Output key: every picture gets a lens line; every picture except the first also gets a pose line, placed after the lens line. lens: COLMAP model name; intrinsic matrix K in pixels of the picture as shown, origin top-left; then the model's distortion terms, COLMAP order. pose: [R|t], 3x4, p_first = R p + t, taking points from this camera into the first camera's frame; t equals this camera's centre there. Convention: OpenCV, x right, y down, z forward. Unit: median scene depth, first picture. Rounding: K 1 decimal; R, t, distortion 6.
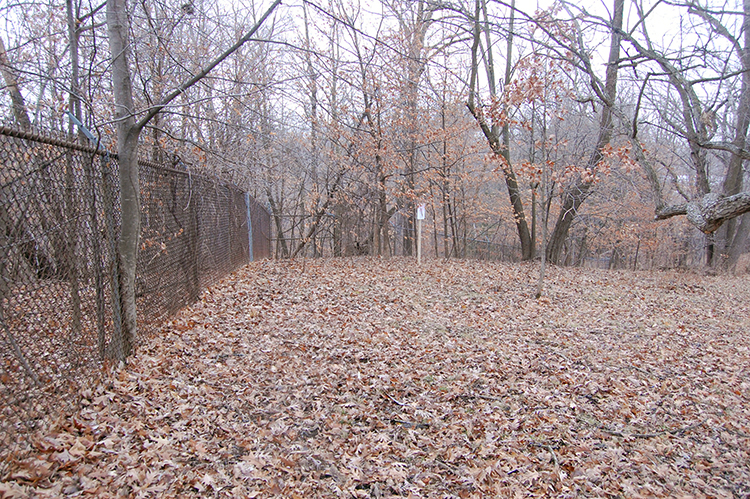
lens RADIAL K [[585.6, 0, 377.7], [0, 585.6, 258.8], [0, 0, 1]] dist [-0.087499, -0.000706]
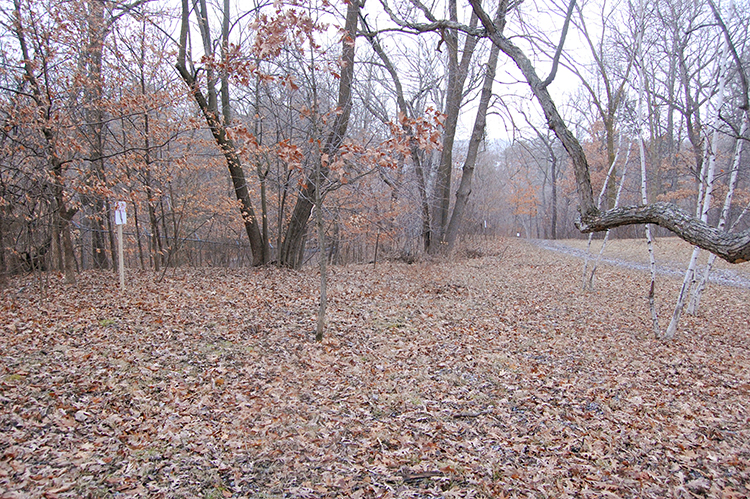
lens RADIAL K [[585.6, 0, 377.7], [0, 585.6, 258.8], [0, 0, 1]] dist [-0.087499, -0.000706]
pose [[0.872203, -0.066244, 0.484638, 0.005832], [0.057435, 0.997803, 0.033023, -0.027298], [-0.485761, -0.000967, 0.874091, 0.220506]]
